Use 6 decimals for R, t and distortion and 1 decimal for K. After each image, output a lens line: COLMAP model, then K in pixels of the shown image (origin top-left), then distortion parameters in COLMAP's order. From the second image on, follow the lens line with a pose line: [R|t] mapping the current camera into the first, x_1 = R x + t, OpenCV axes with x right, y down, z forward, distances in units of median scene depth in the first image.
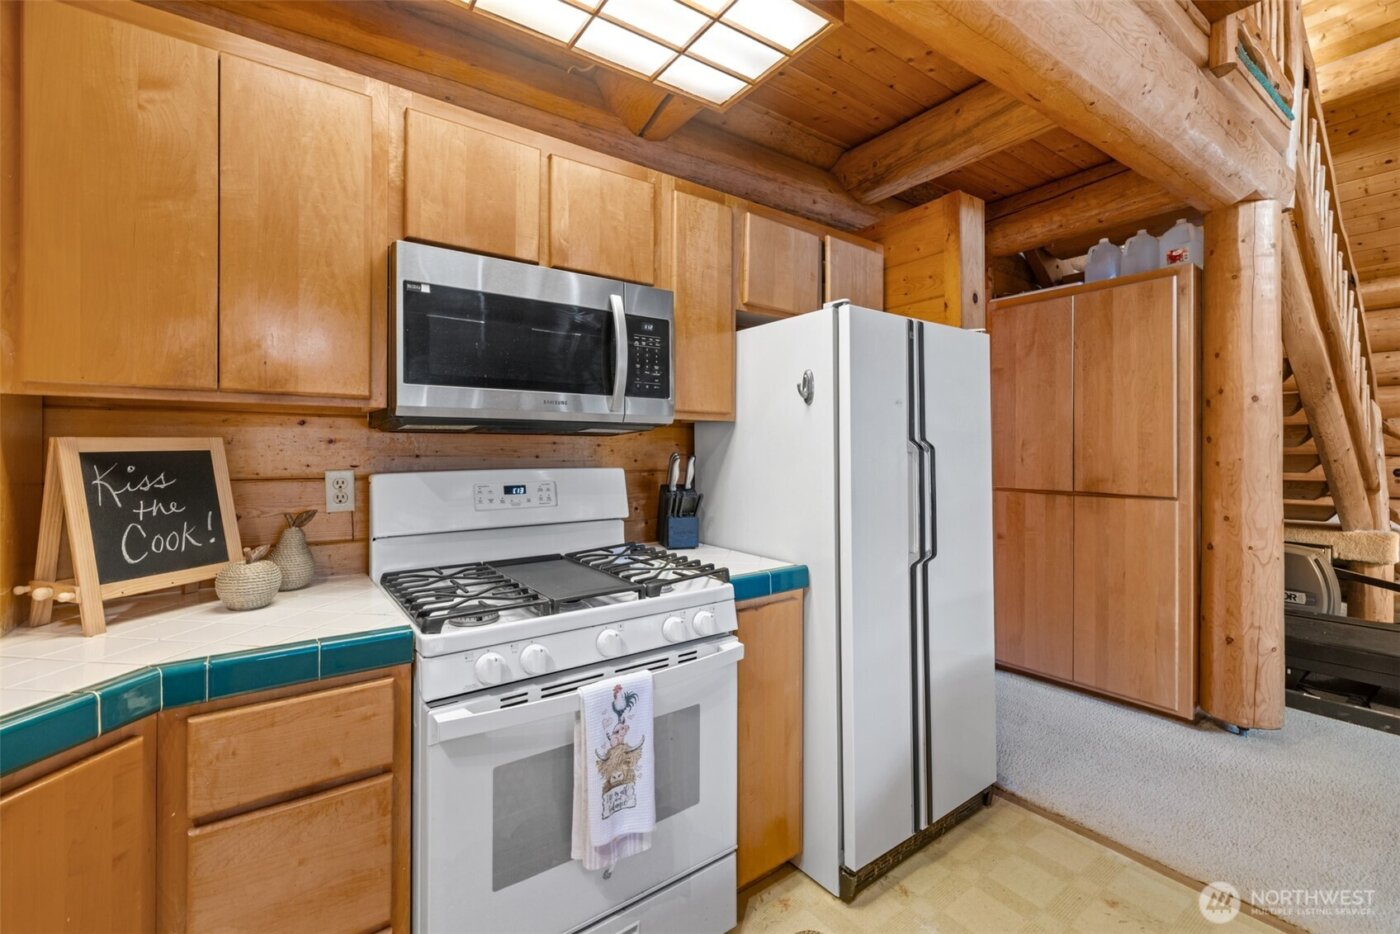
lens RADIAL K [[595.5, 0, 695.6], [0, 595.5, 444.1], [0, 0, 1]] dist [0.001357, -0.000253]
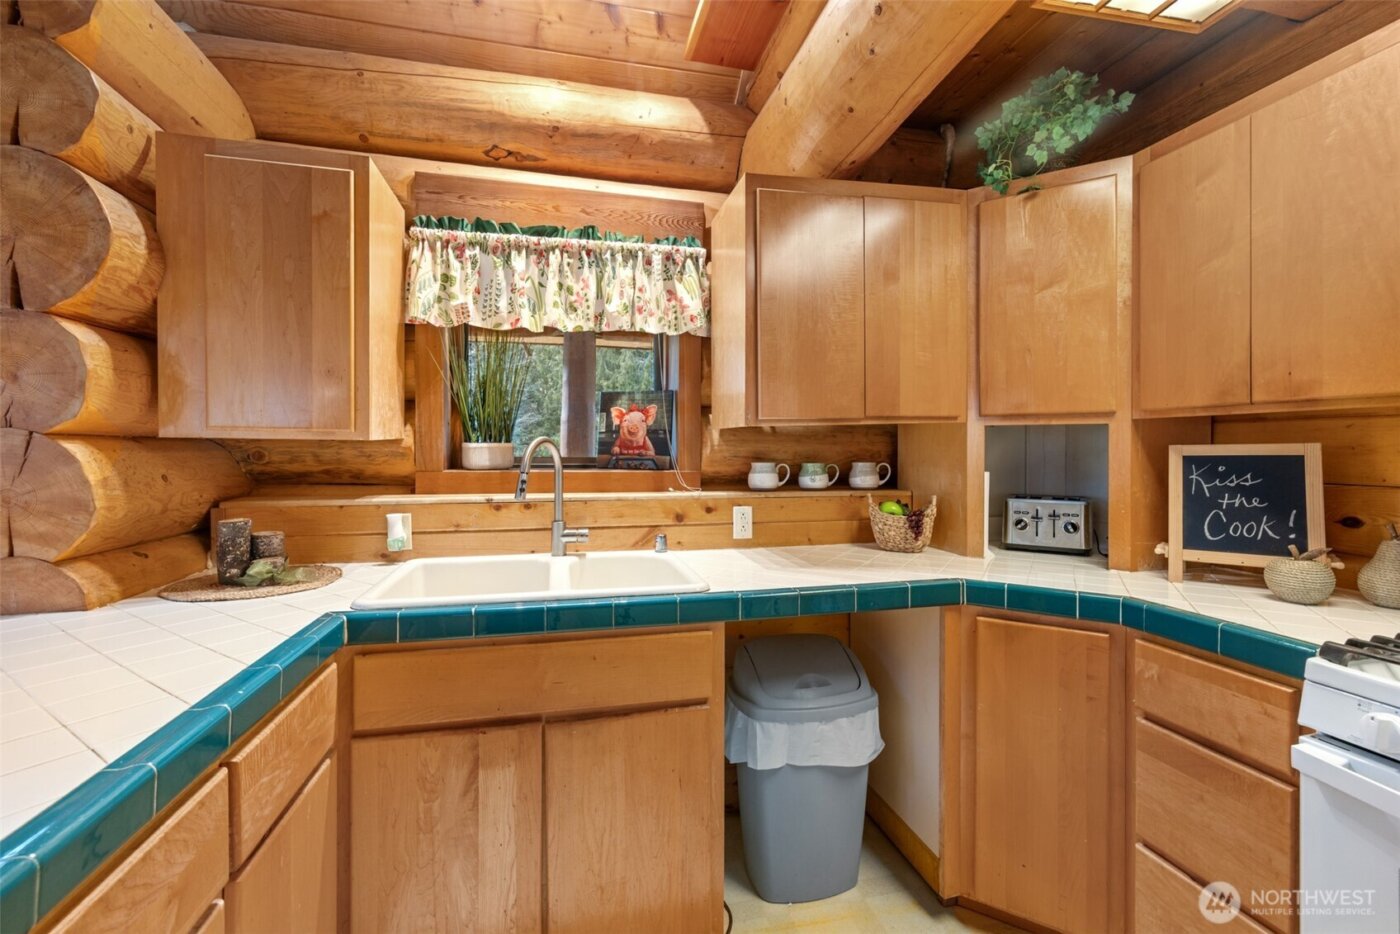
lens RADIAL K [[595.5, 0, 695.2], [0, 595.5, 453.6], [0, 0, 1]] dist [0.001357, -0.000253]
pose [[-0.377063, 0.004588, -0.926176, 0.696667], [0.002413, 0.999989, 0.003972, 0.000688], [0.926185, -0.000737, -0.377070, 0.427438]]
